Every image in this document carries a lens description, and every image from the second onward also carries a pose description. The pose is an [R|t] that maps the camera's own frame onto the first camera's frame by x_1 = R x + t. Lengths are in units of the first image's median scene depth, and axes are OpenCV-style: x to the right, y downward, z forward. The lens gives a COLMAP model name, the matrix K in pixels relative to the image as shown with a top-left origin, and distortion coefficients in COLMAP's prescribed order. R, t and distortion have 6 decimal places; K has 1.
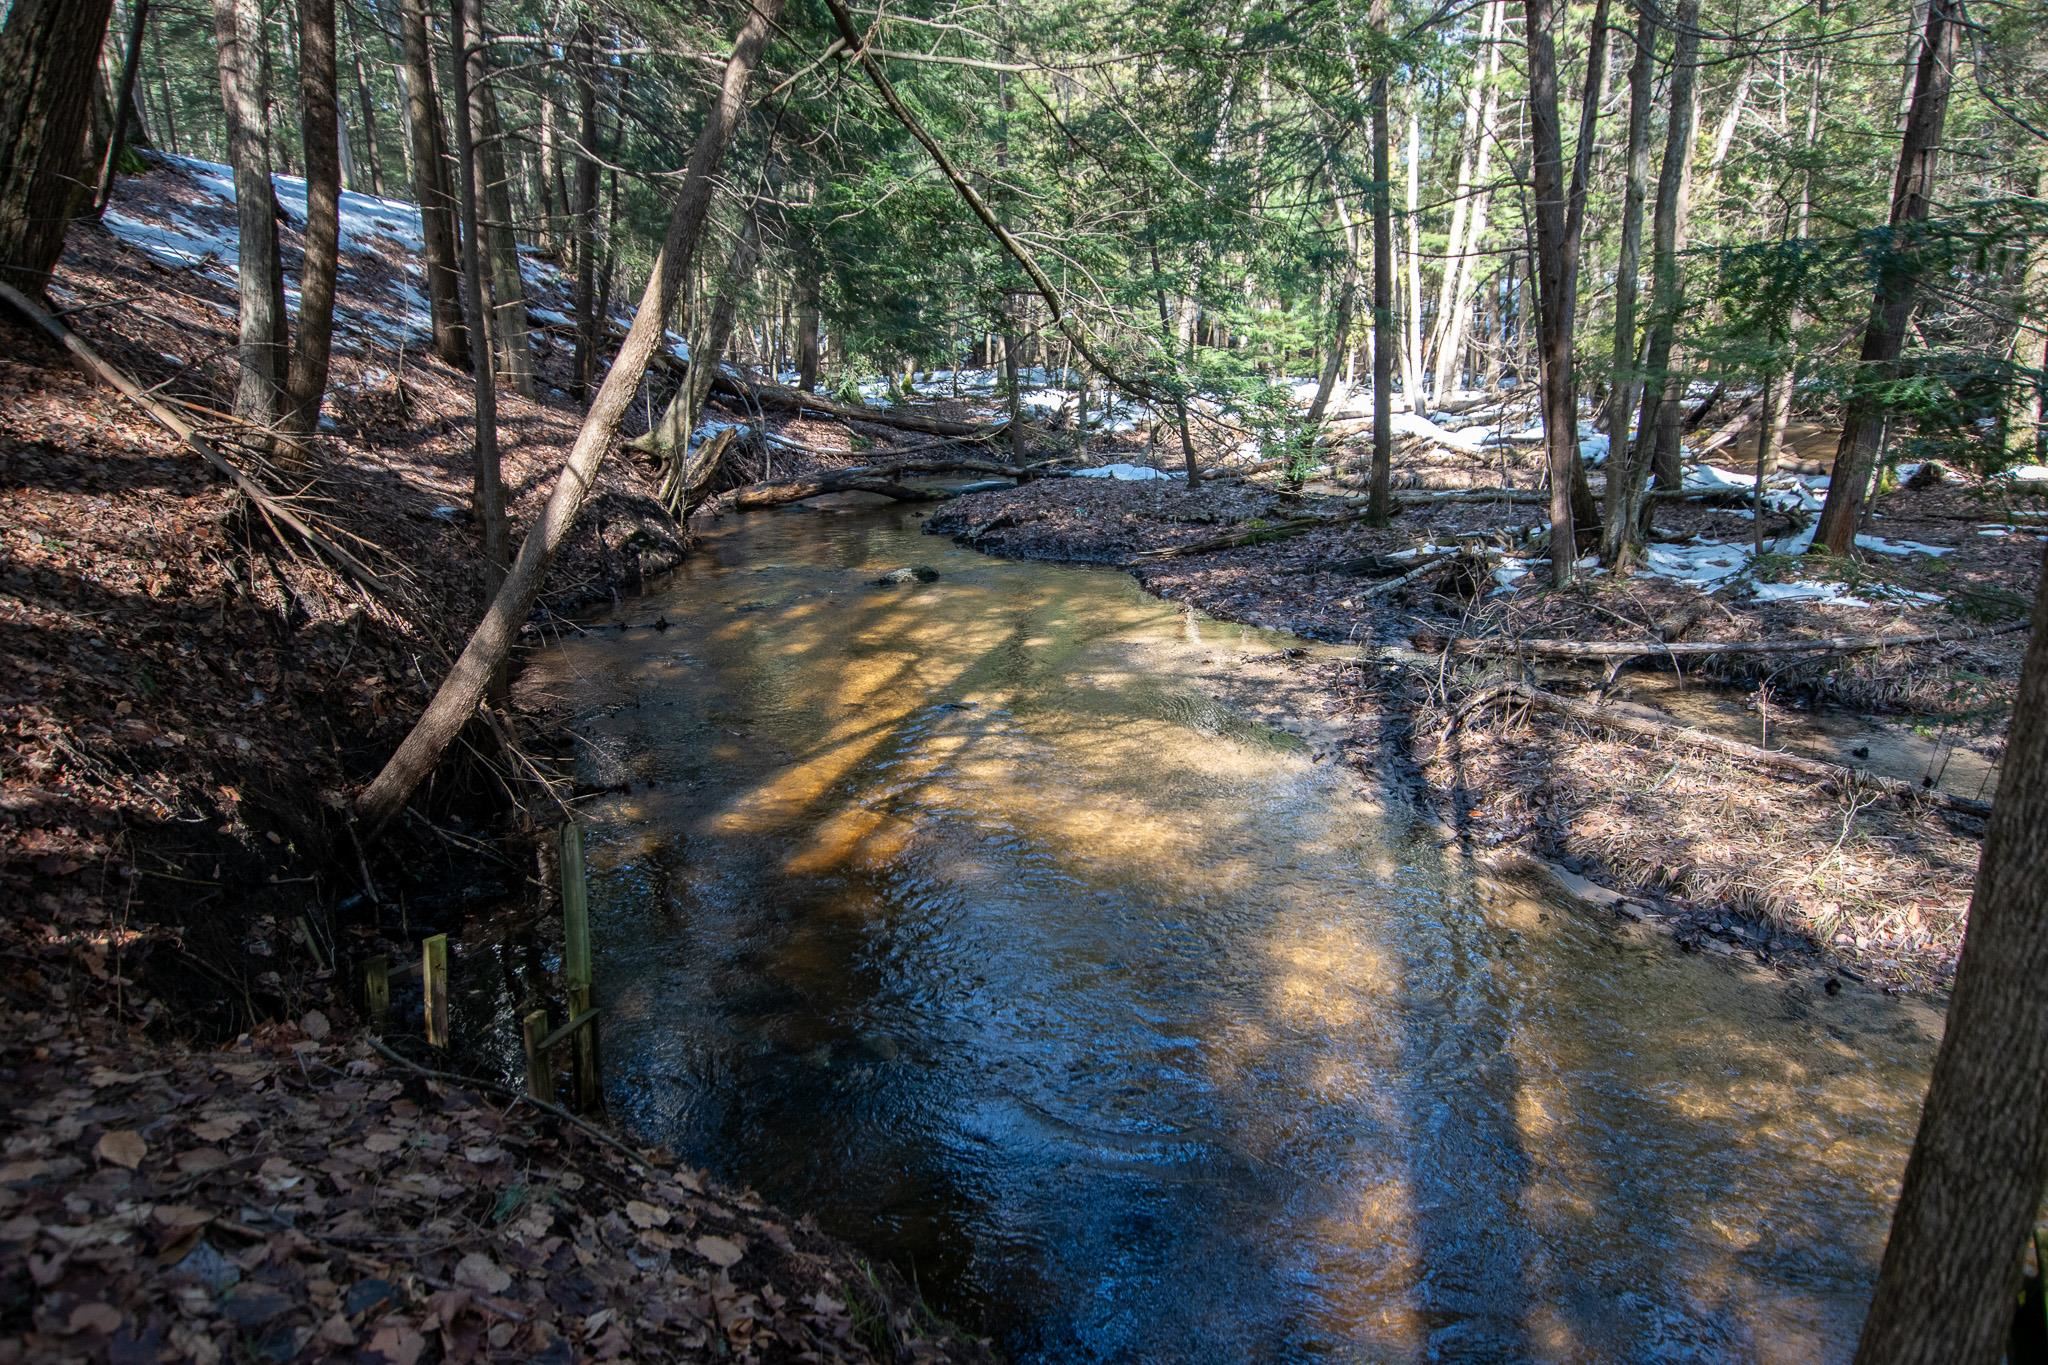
lens RADIAL K [[1373.2, 0, 1022.3], [0, 1373.2, 680.8], [0, 0, 1]] dist [0.001743, 0.007730]
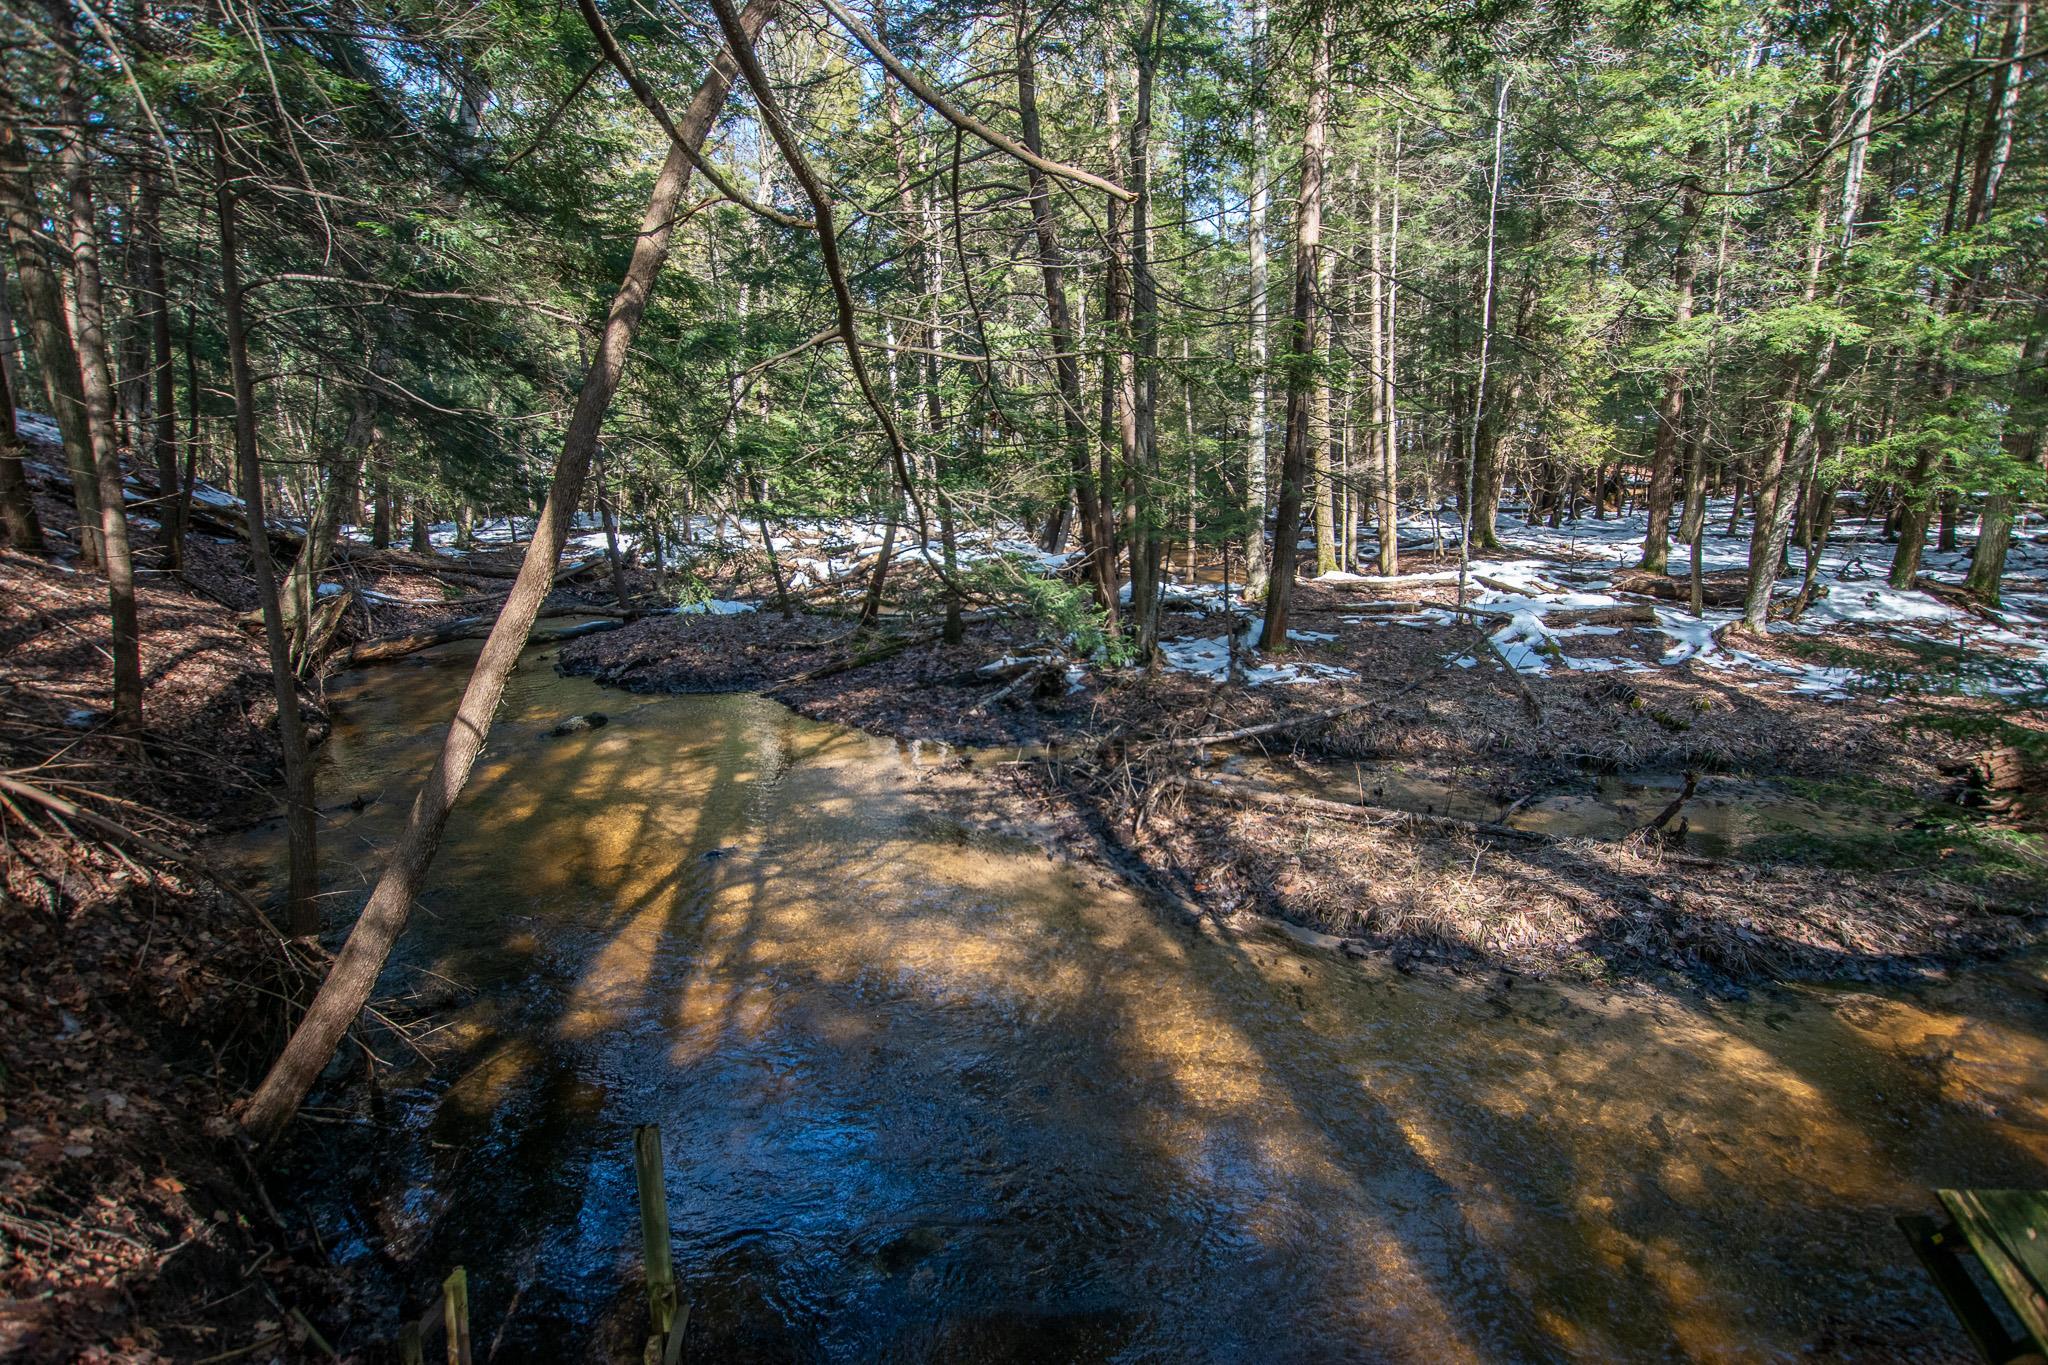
lens RADIAL K [[1055.6, 0, 1031.8], [0, 1055.6, 681.7], [0, 0, 1]] dist [-0.026203, 0.004122]
pose [[0.901618, -0.098146, 0.421251, -0.183386], [0.118563, 0.992692, -0.022480, -0.078680], [-0.415966, 0.070213, 0.906665, 0.104091]]
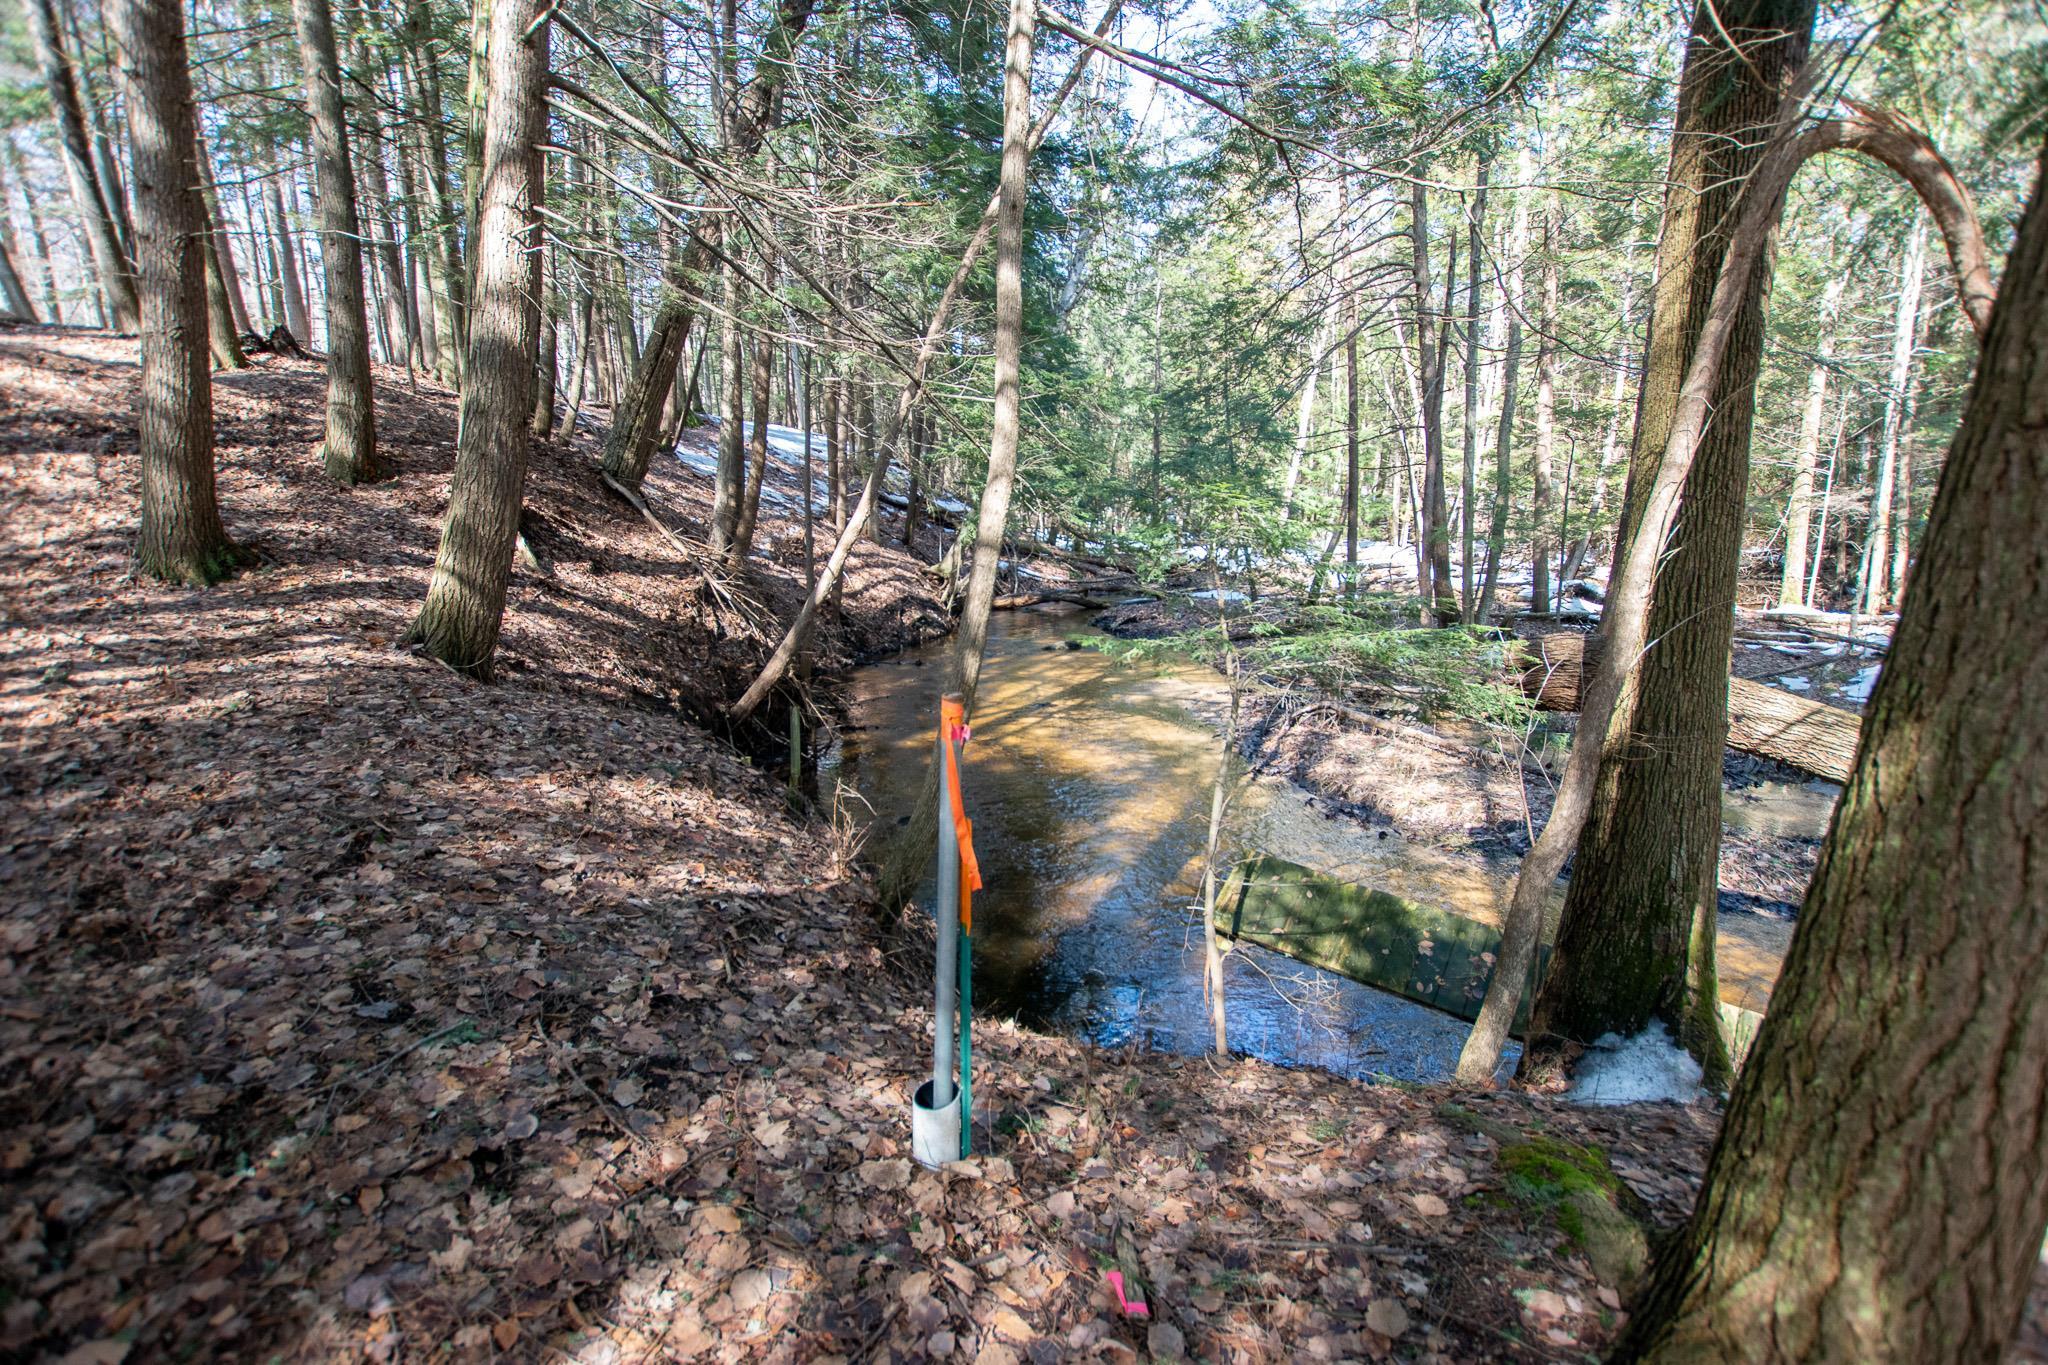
lens RADIAL K [[914.9, 0, 1024.0], [0, 914.9, 679.2], [0, 0, 1]] dist [-0.035237, -0.000186]
pose [[0.974865, 0.048668, -0.217414, 0.211254], [-0.062509, 0.996402, -0.057242, 0.061854], [0.213846, 0.069393, 0.974400, -0.250811]]
